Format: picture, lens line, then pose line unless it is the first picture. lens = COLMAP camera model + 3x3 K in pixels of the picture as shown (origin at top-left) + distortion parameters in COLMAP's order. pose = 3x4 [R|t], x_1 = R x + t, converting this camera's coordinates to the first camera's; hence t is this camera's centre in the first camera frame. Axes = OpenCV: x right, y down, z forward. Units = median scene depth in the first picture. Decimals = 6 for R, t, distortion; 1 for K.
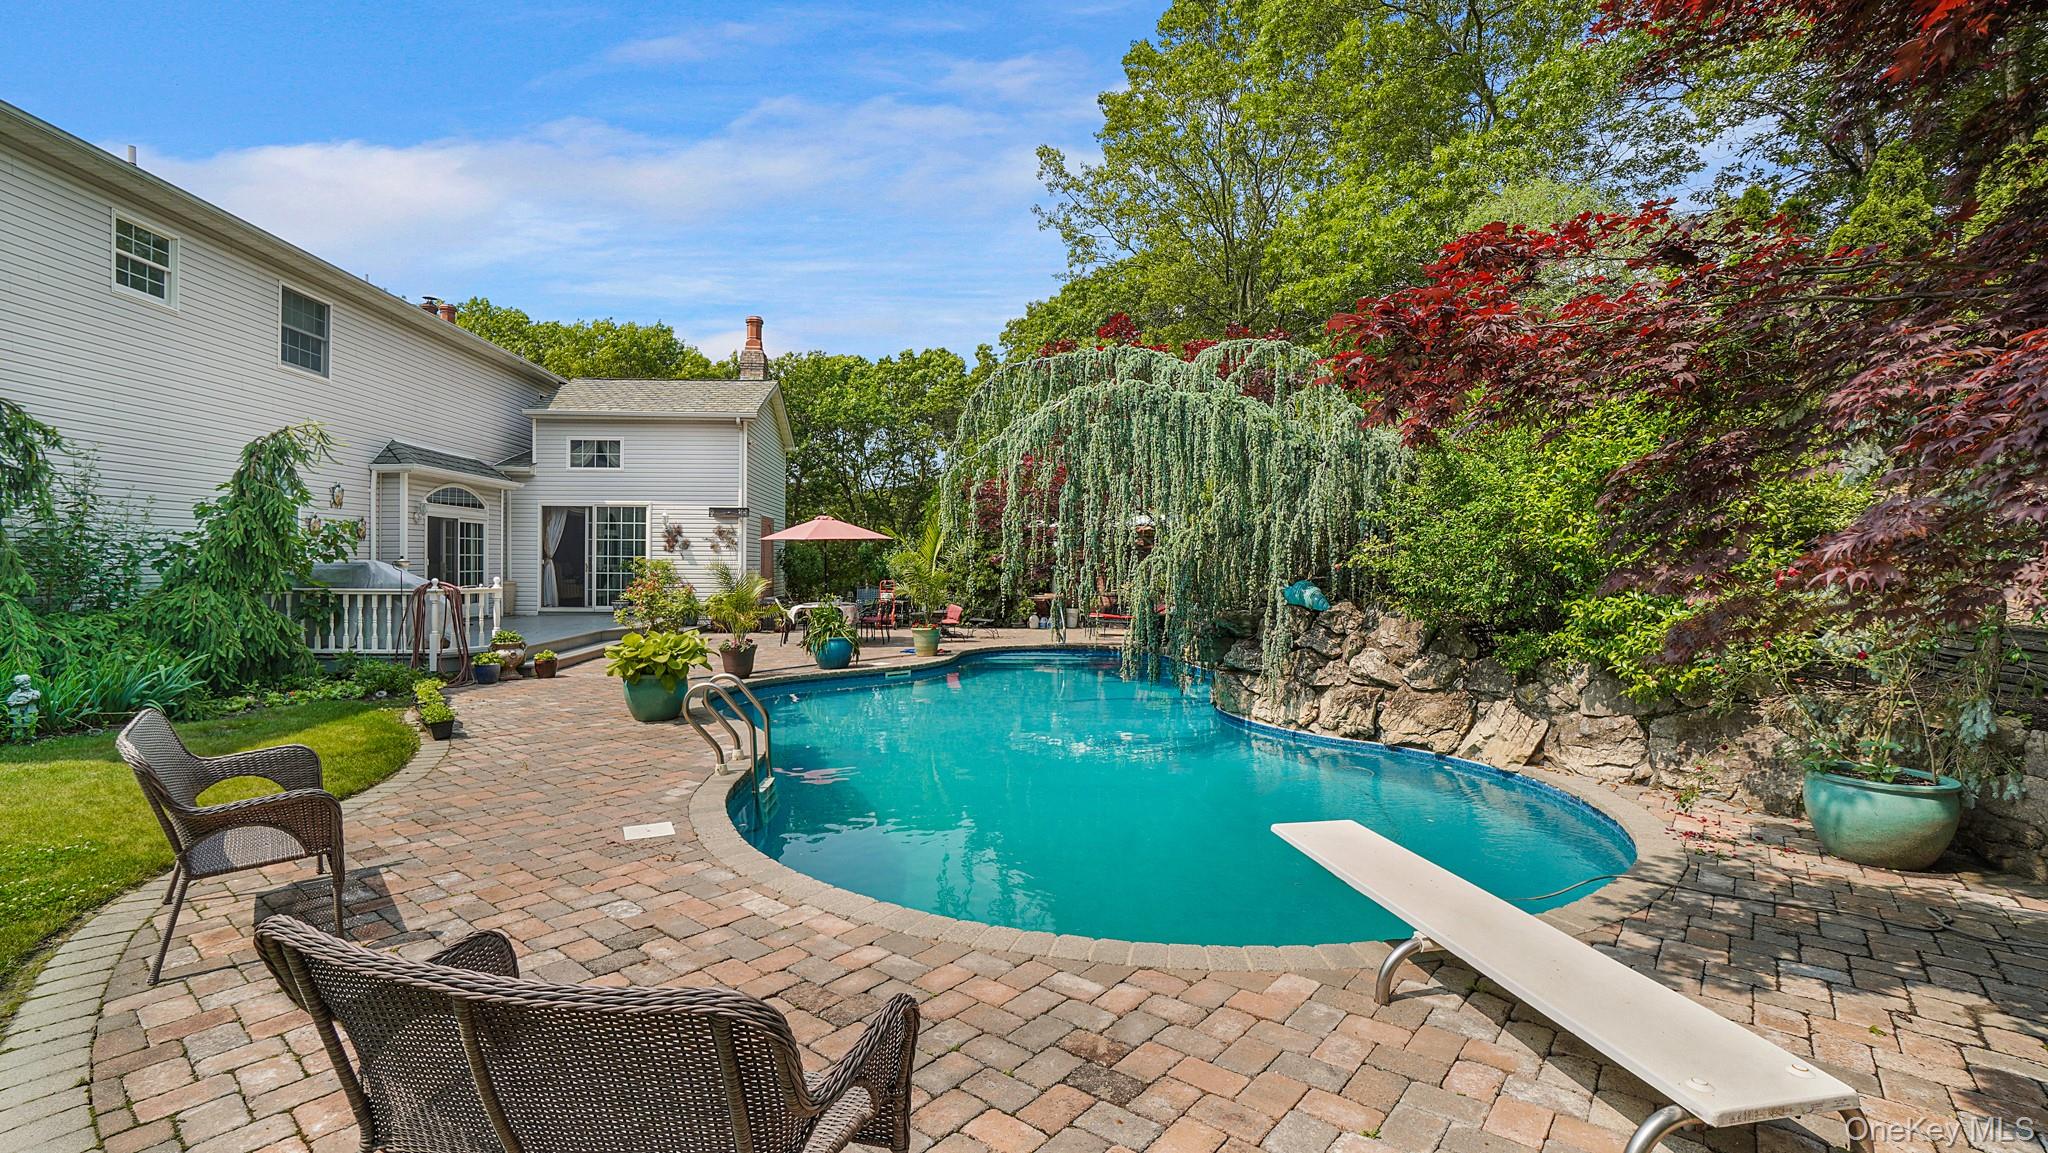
lens RADIAL K [[940.4, 0, 1027.0], [0, 940.4, 561.7], [0, 0, 1]] dist [-0.032612, 0.014607]
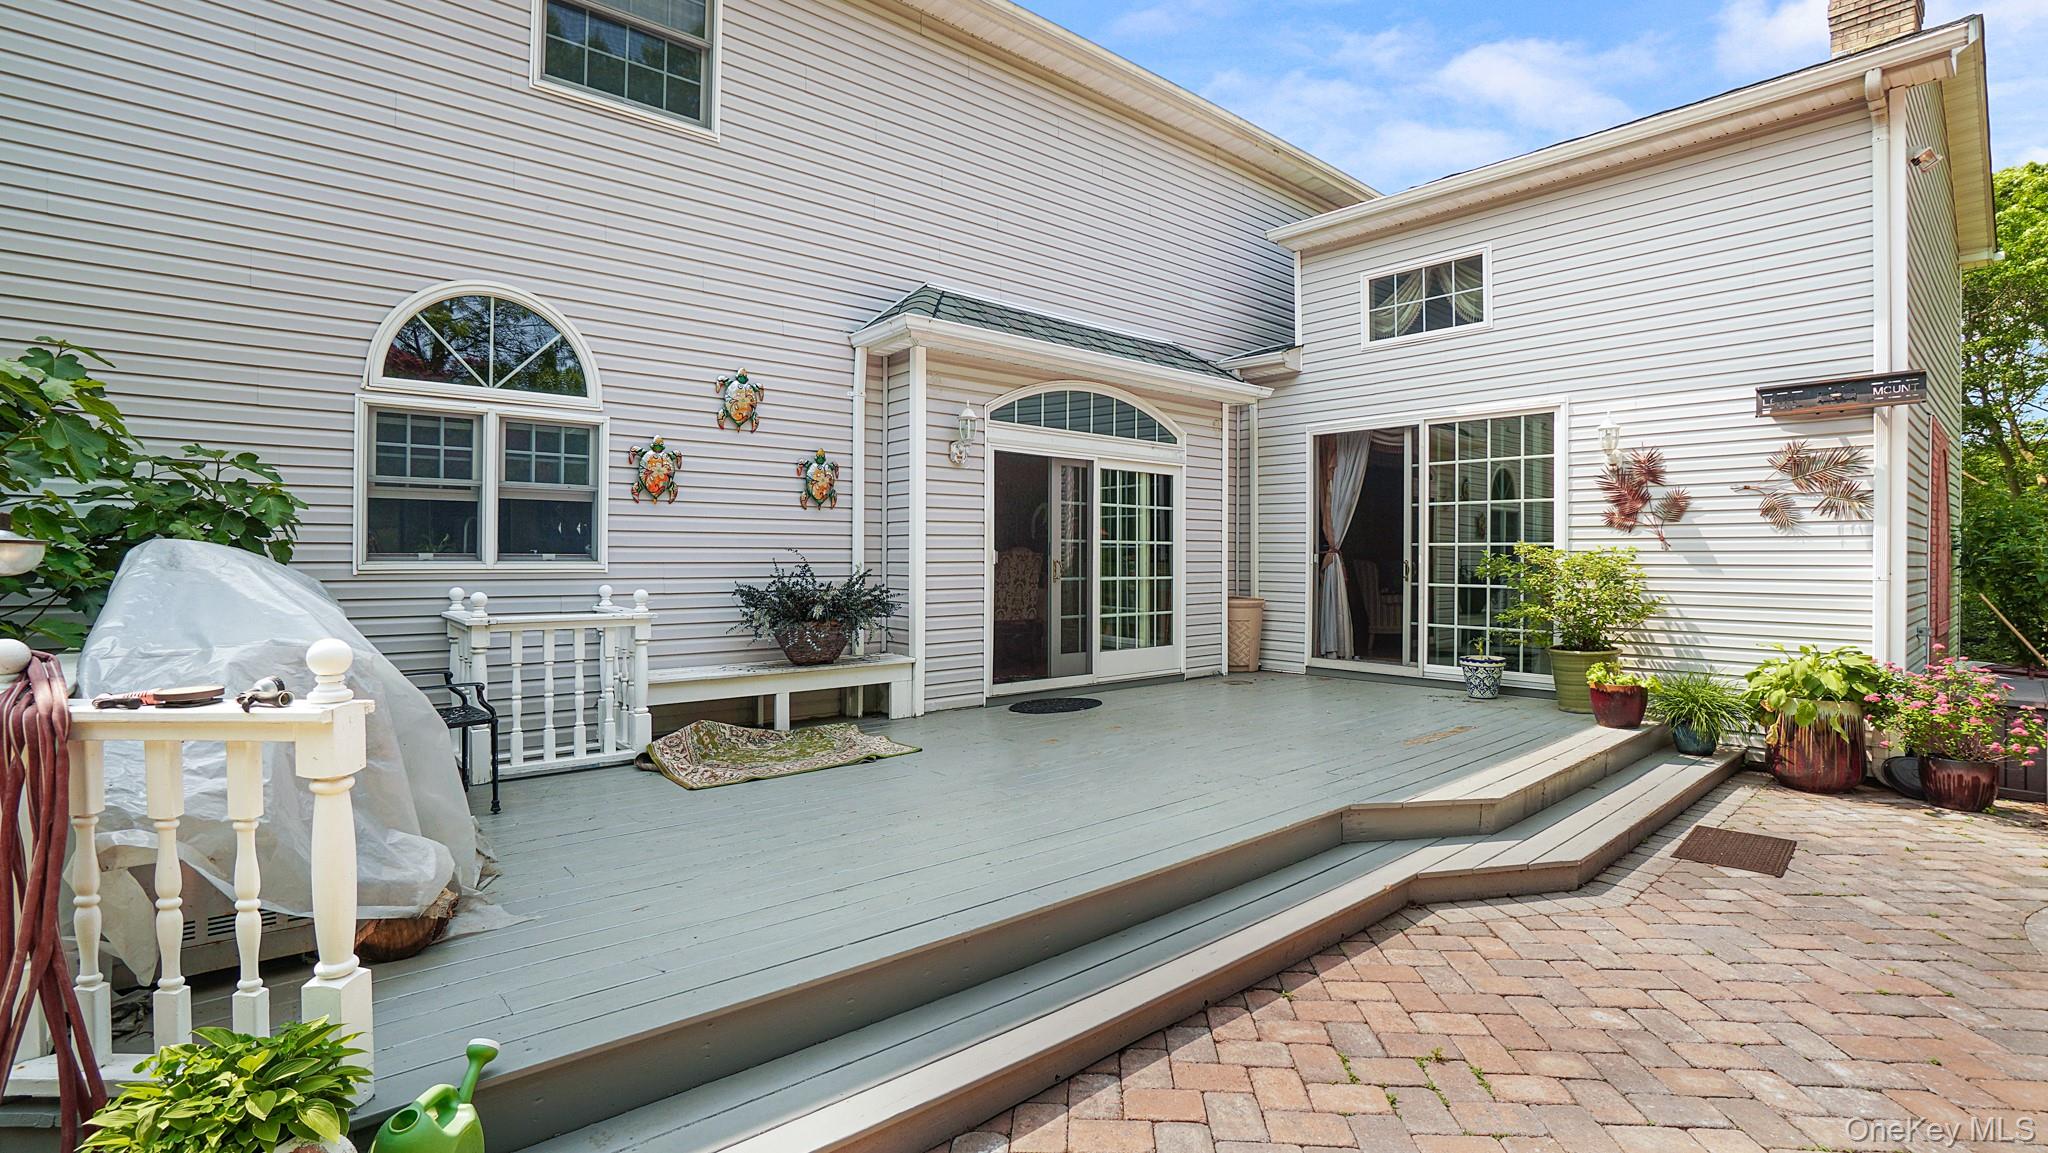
lens RADIAL K [[940.4, 0, 1017.8], [0, 940.4, 542.4], [0, 0, 1]] dist [-0.032612, 0.014607]
pose [[0.568873, -0.014622, -0.822295, -0.226888], [-0.002197, 0.999811, -0.019299, 0.001860], [0.822422, 0.012785, 0.568734, 0.623255]]
